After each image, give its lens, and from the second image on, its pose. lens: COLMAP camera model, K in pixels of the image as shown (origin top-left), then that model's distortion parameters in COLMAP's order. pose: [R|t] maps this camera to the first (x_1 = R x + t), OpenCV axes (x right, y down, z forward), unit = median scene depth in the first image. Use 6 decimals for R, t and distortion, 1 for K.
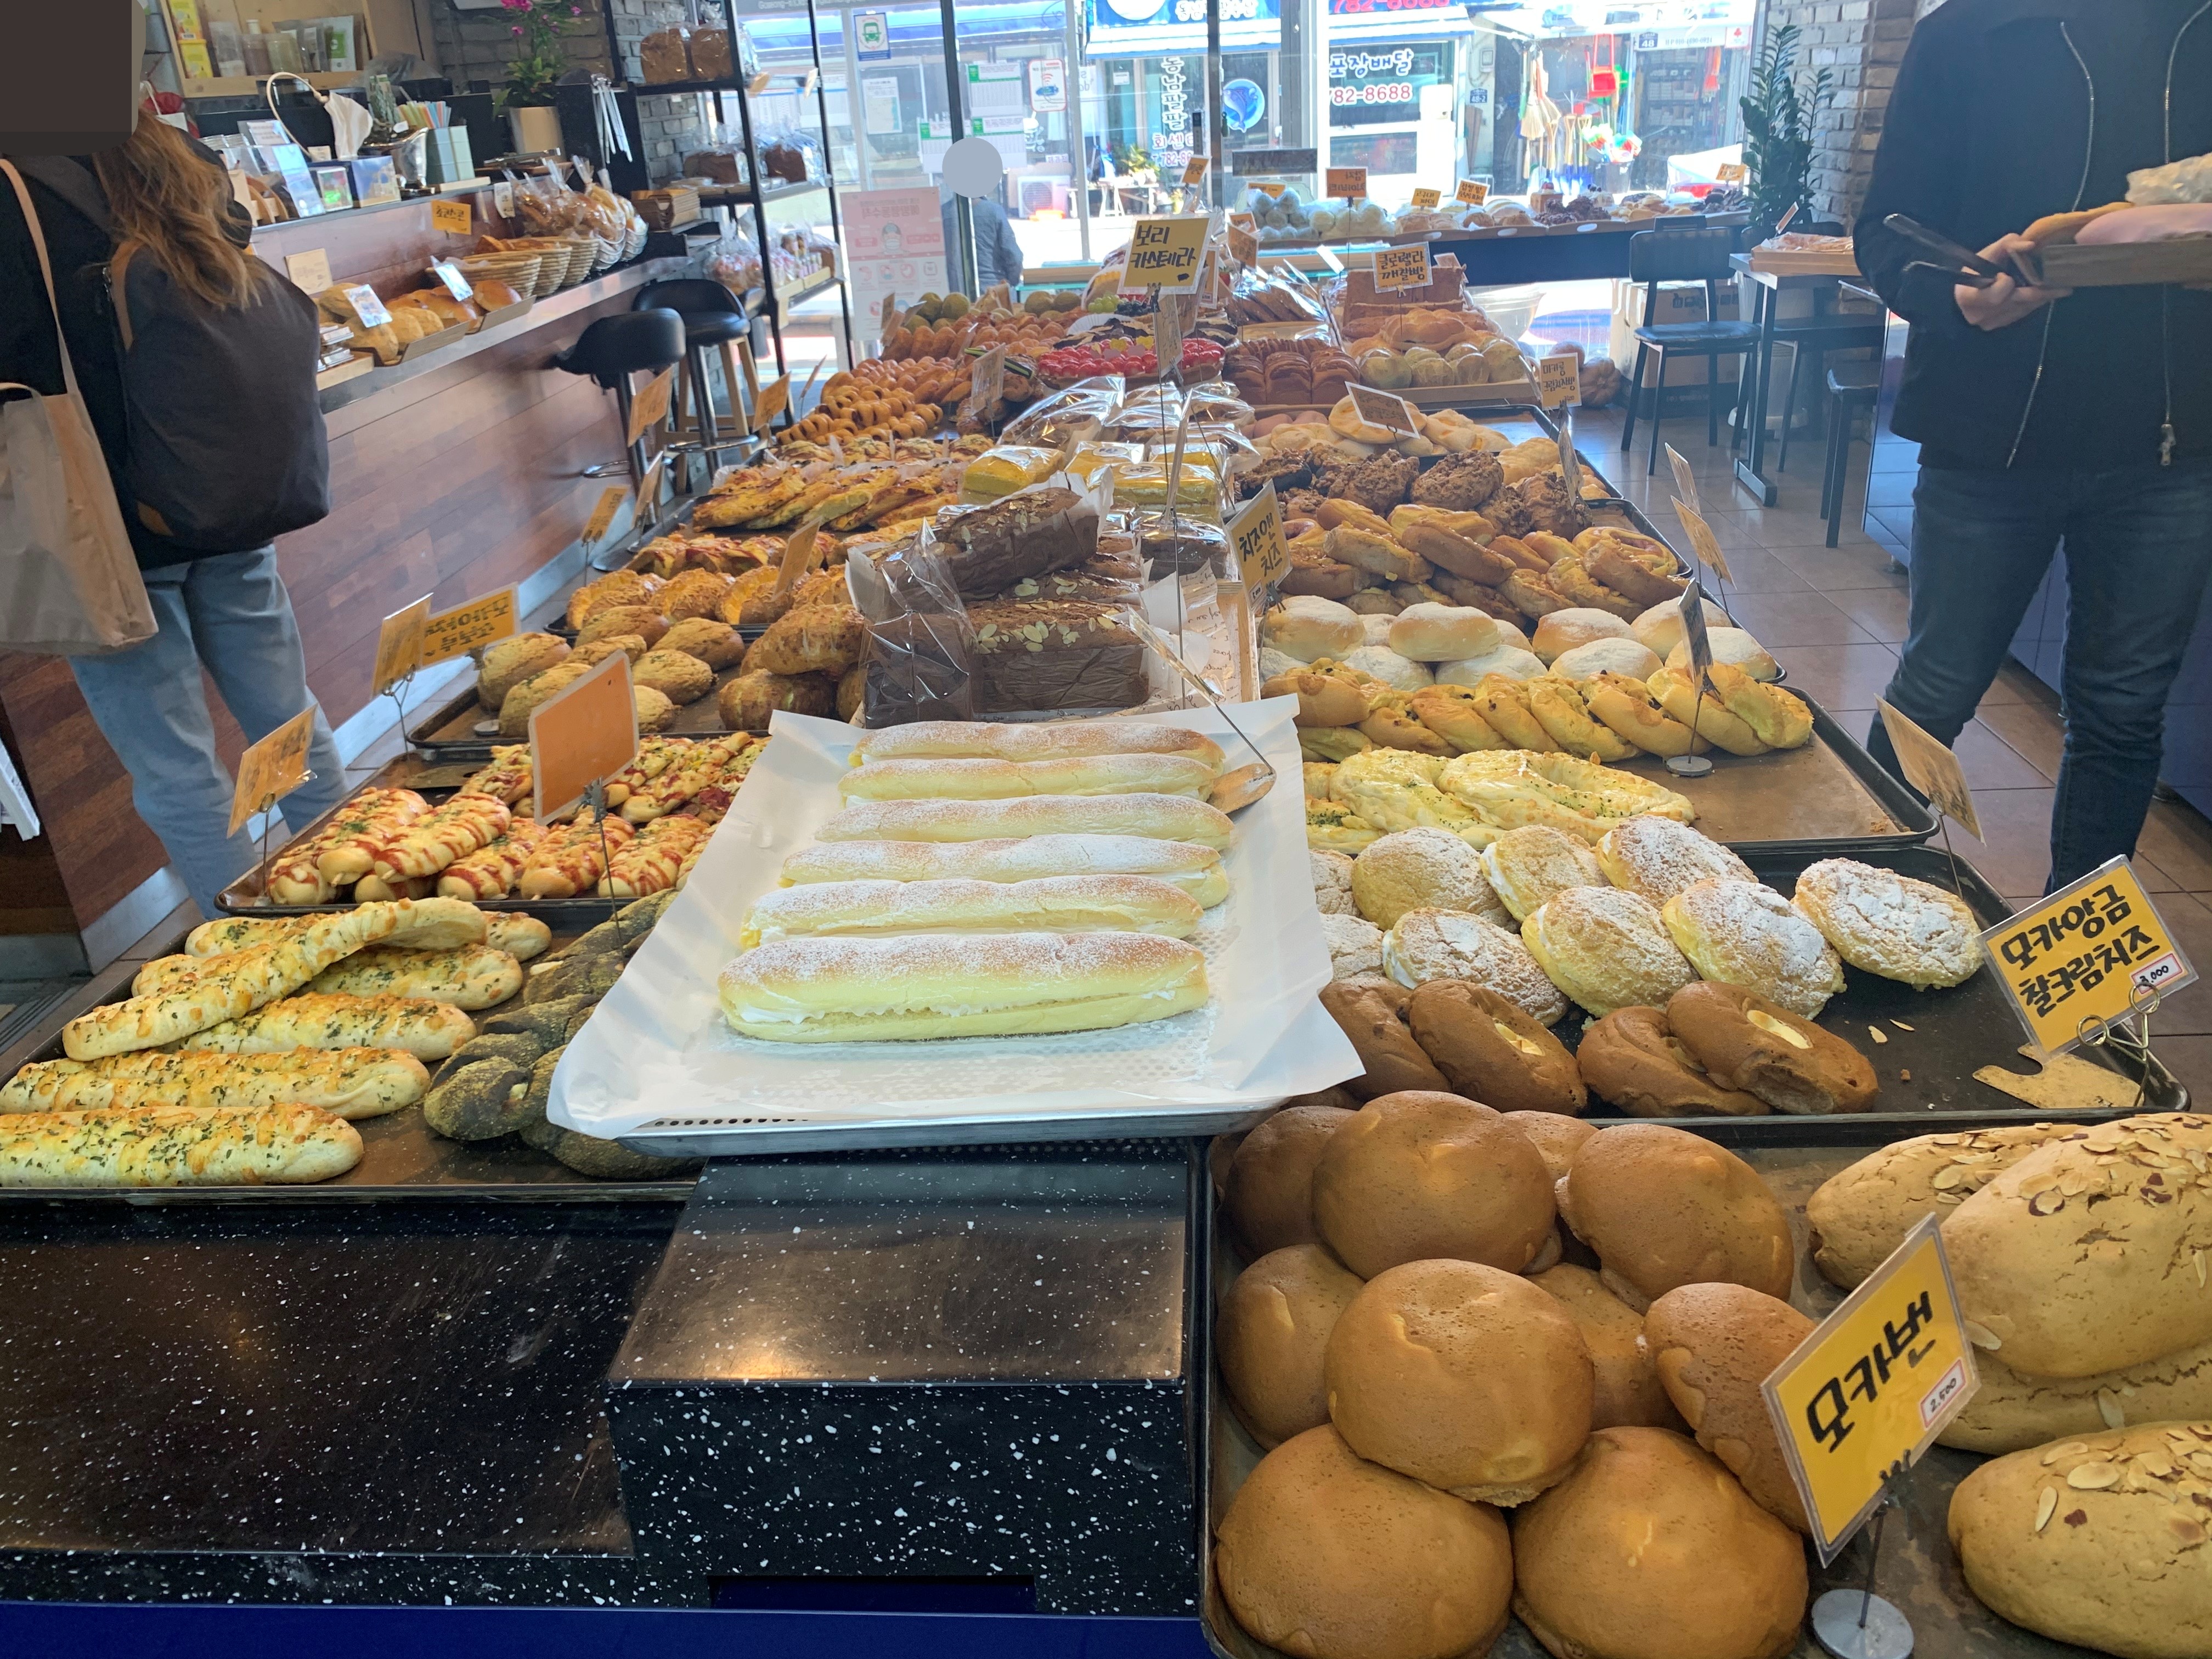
lens RADIAL K [[1688.1, 0, 1107.2], [0, 1688.1, 828.3], [0, 0, 1]] dist [0.000829, -0.000082]
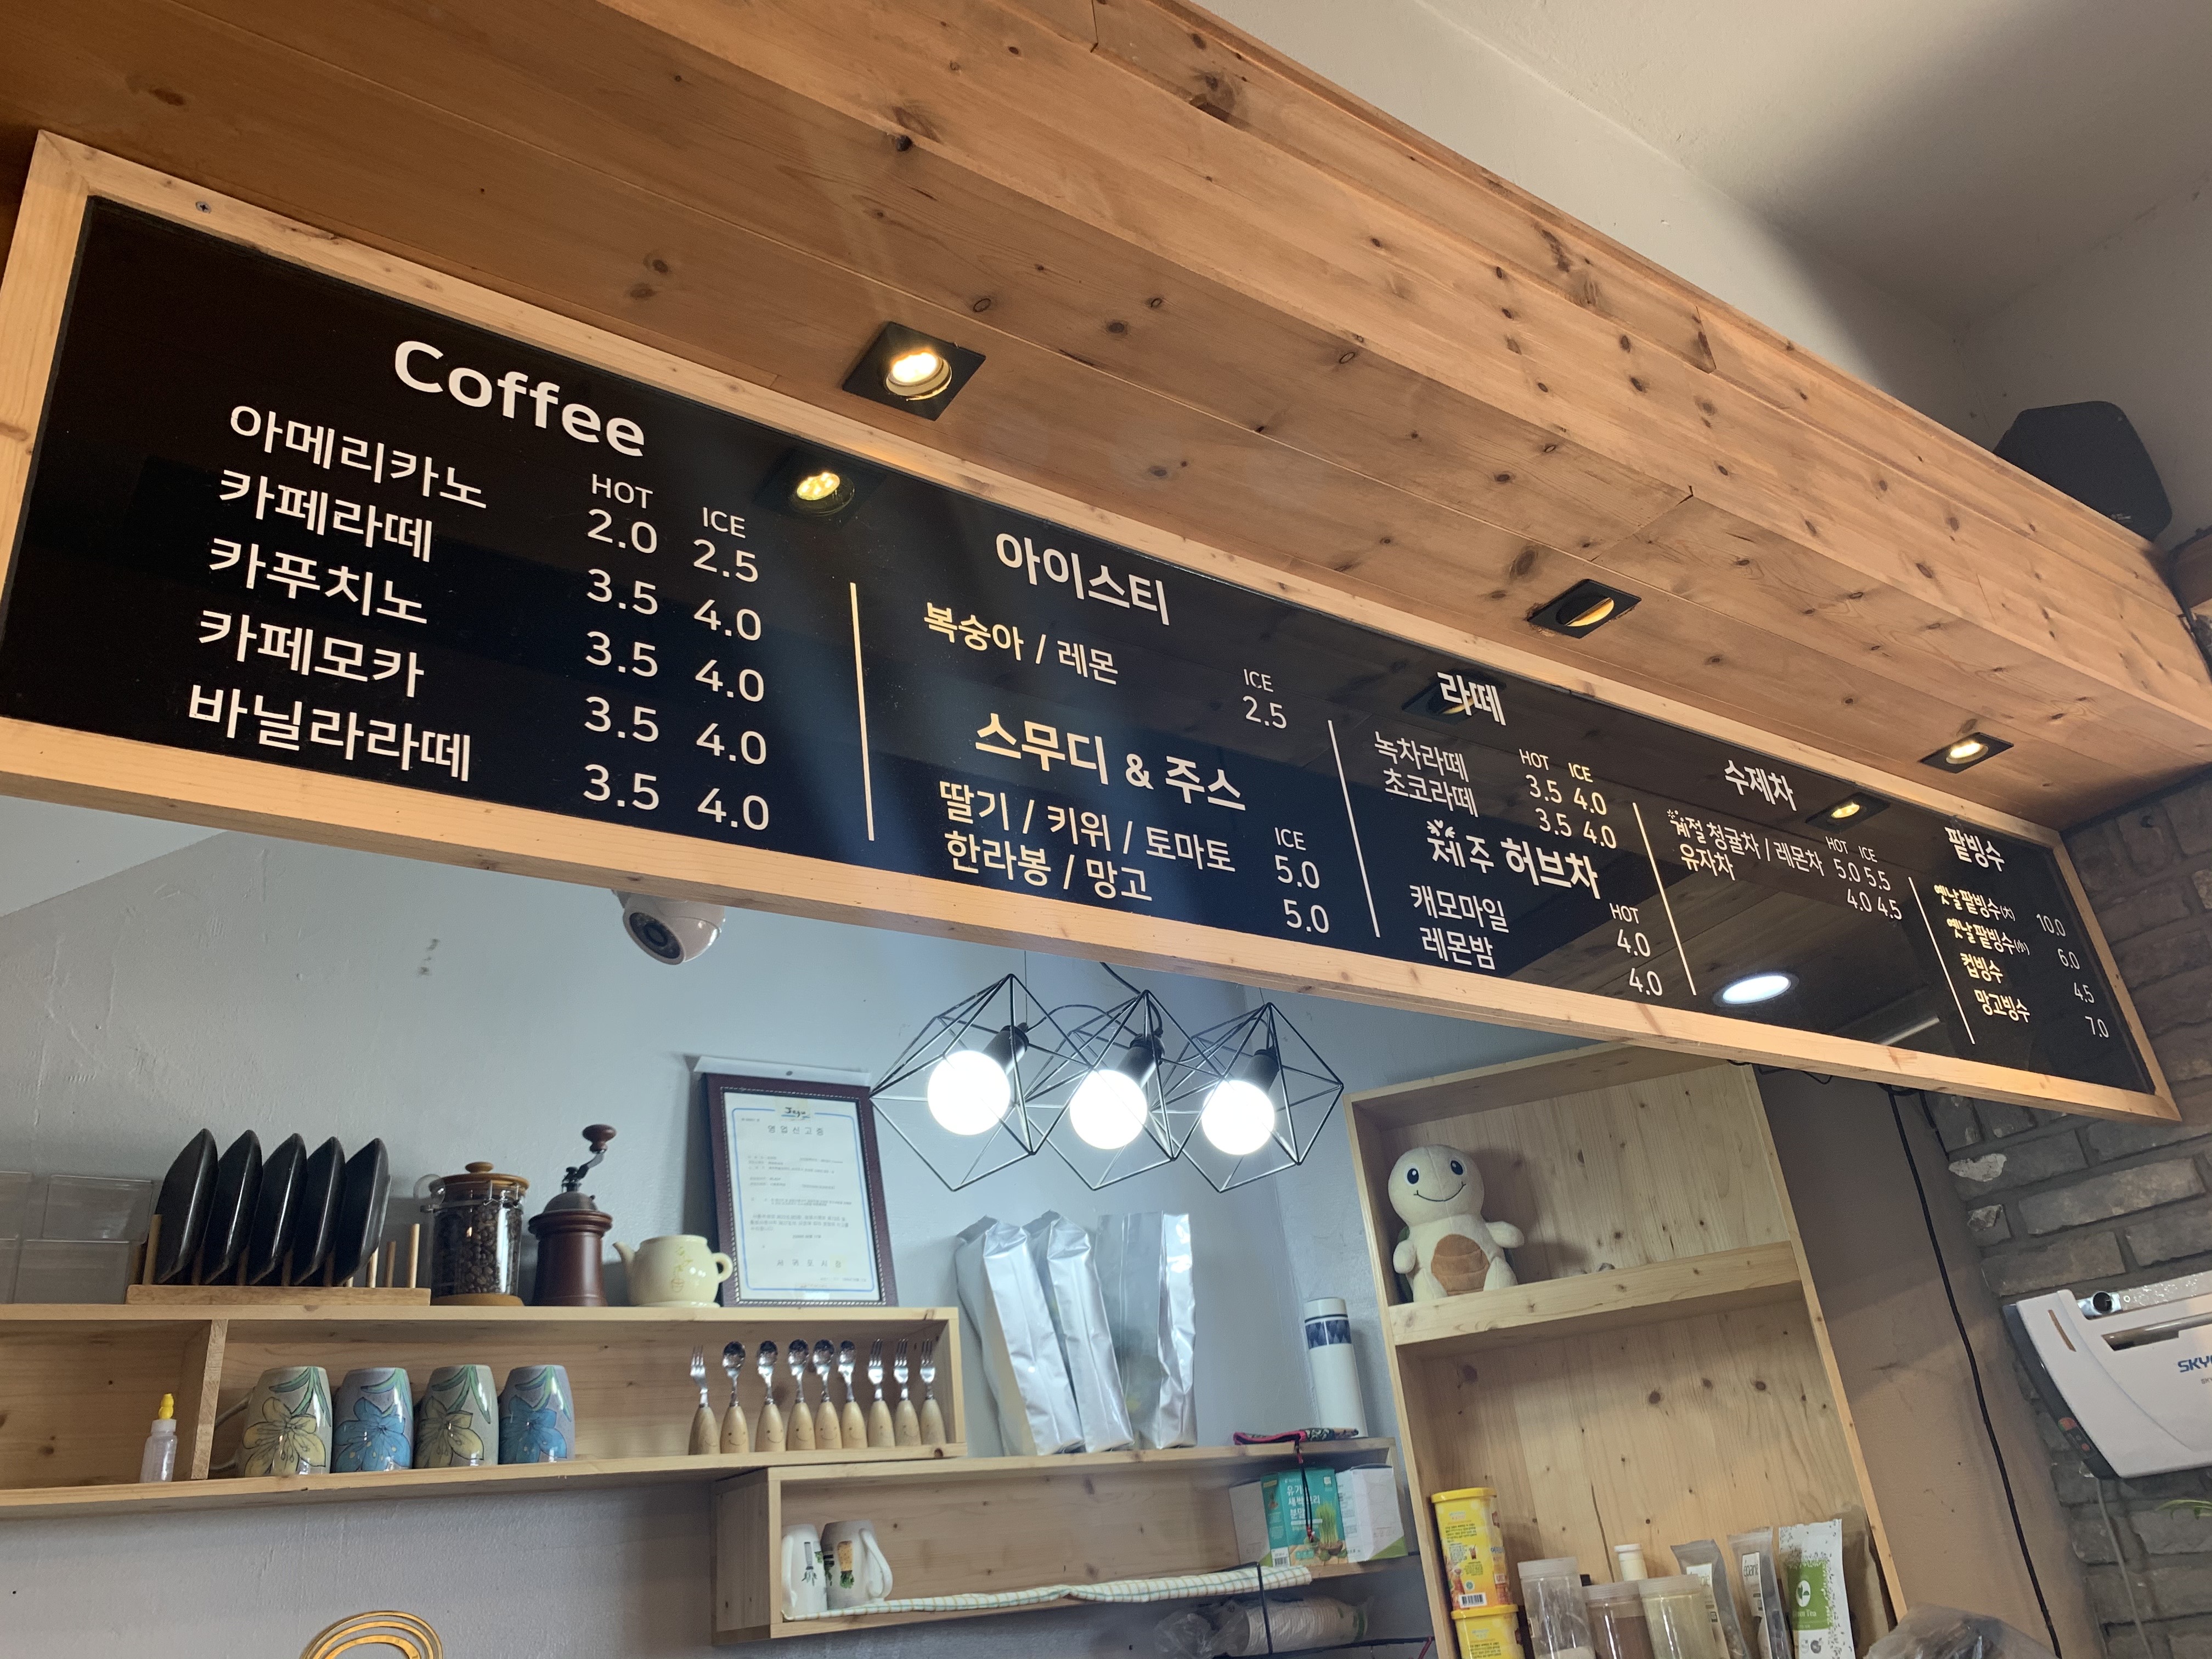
lens RADIAL K [[1688.1, 0, 1105.4], [0, 1688.1, 826.7], [0, 0, 1]] dist [0.000829, -0.000082]
pose [[0.627504, -0.357935, -0.691463, -0.223193], [-0.250934, 0.747717, -0.614778, -0.315684], [0.737069, 0.559288, 0.379377, 0.631505]]
